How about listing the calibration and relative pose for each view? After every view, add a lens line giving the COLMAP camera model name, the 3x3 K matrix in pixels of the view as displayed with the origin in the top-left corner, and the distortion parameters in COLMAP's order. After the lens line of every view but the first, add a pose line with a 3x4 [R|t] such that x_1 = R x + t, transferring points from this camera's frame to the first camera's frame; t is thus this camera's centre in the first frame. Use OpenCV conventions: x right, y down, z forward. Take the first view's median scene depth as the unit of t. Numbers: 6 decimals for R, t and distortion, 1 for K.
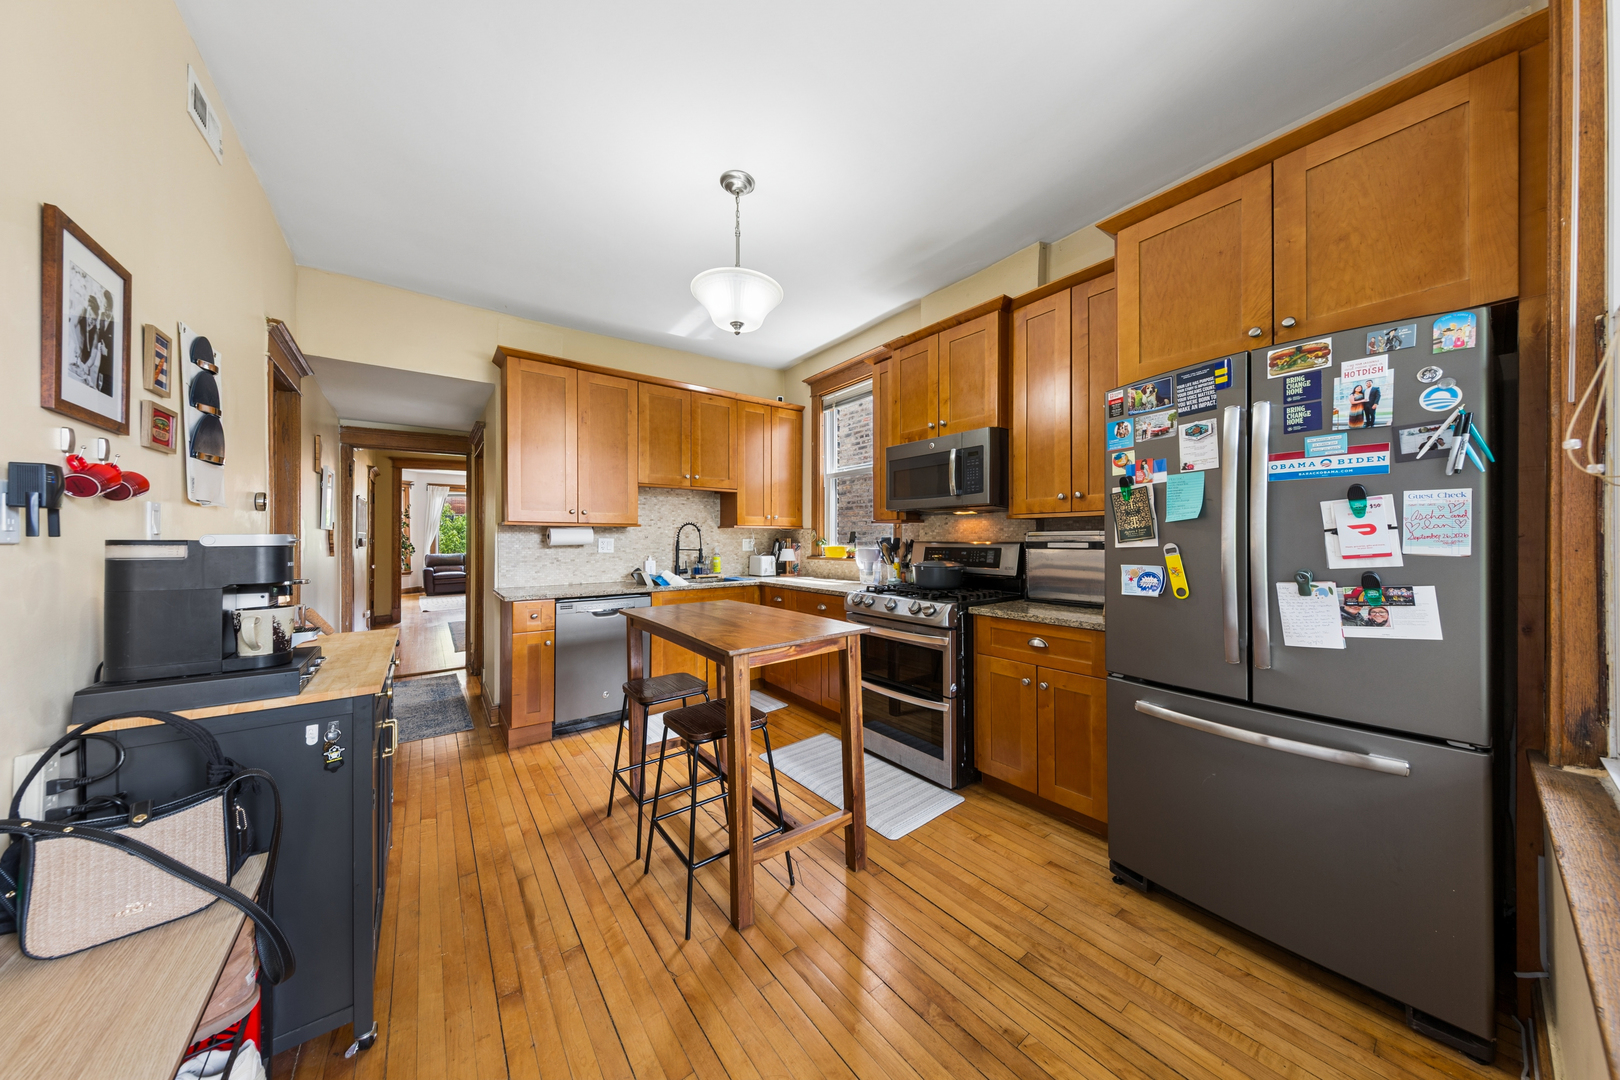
lens RADIAL K [[516.2, 0, 816.2], [0, 516.2, 540.6], [0, 0, 1]] dist [0.002509, 0.000094]
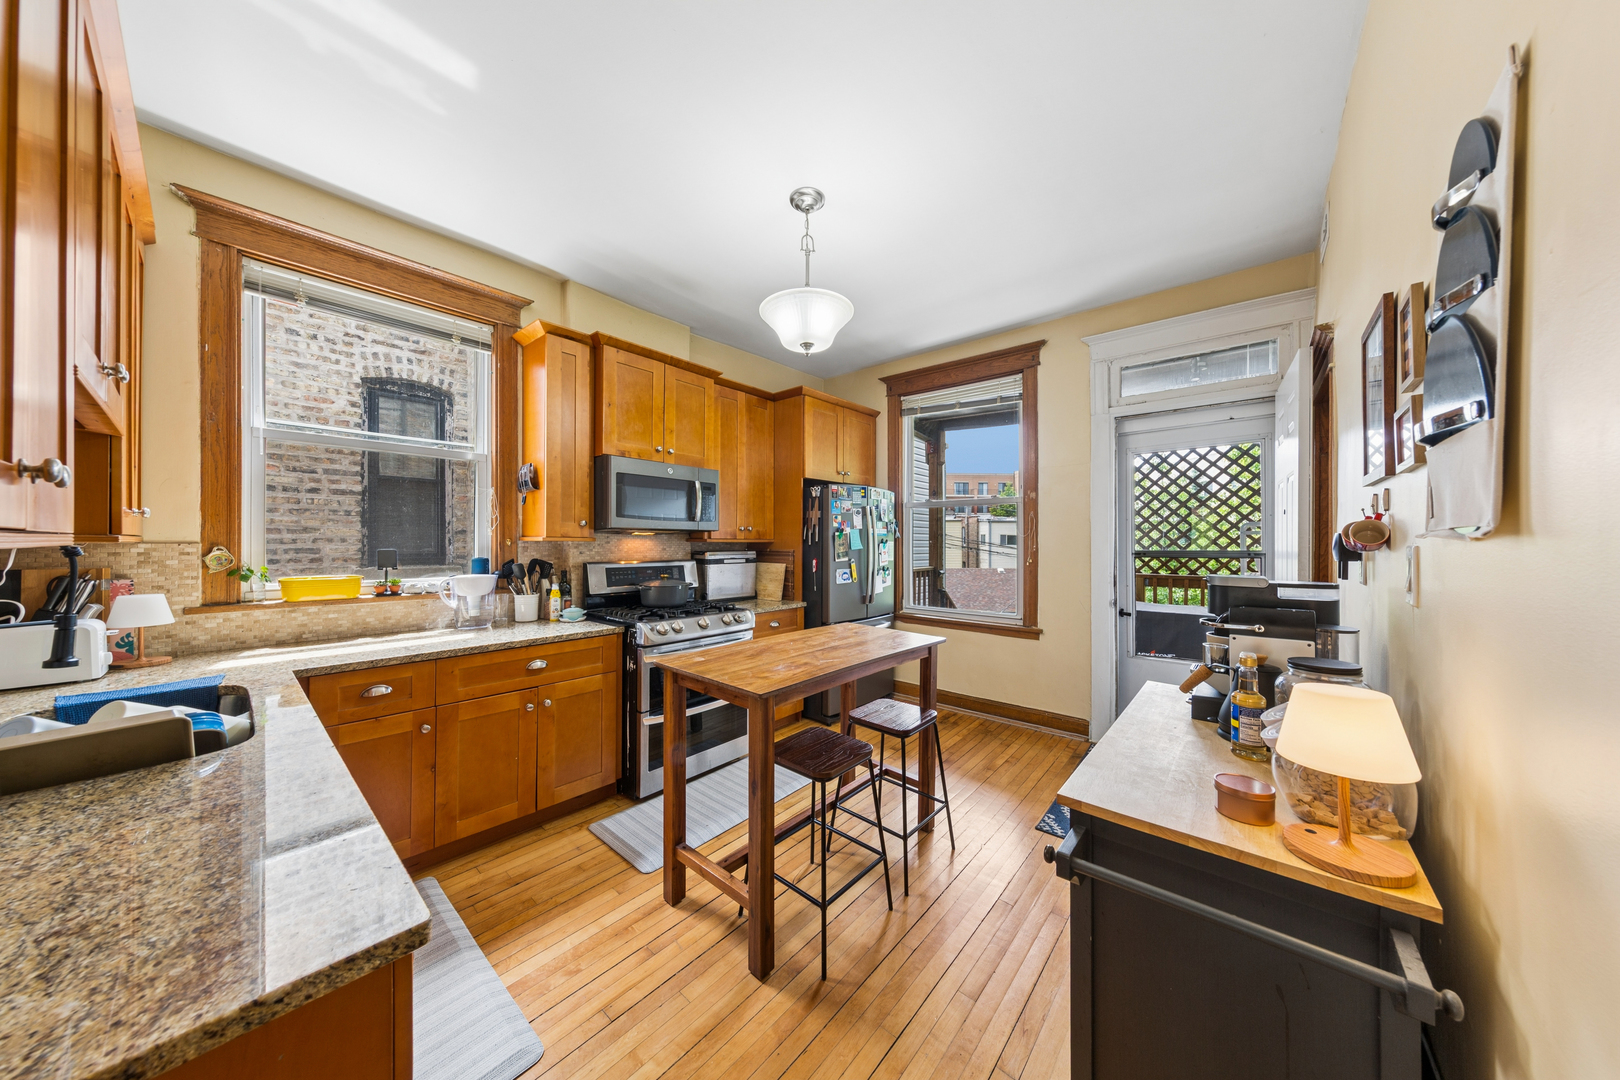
lens RADIAL K [[516.2, 0, 810.8], [0, 516.2, 539.7], [0, 0, 1]] dist [0.002509, 0.000094]
pose [[-0.215798, 0.001179, 0.976437, -1.438213], [-0.004202, 0.999989, -0.002136, -0.070347], [-0.976429, -0.004564, -0.215791, 1.574664]]
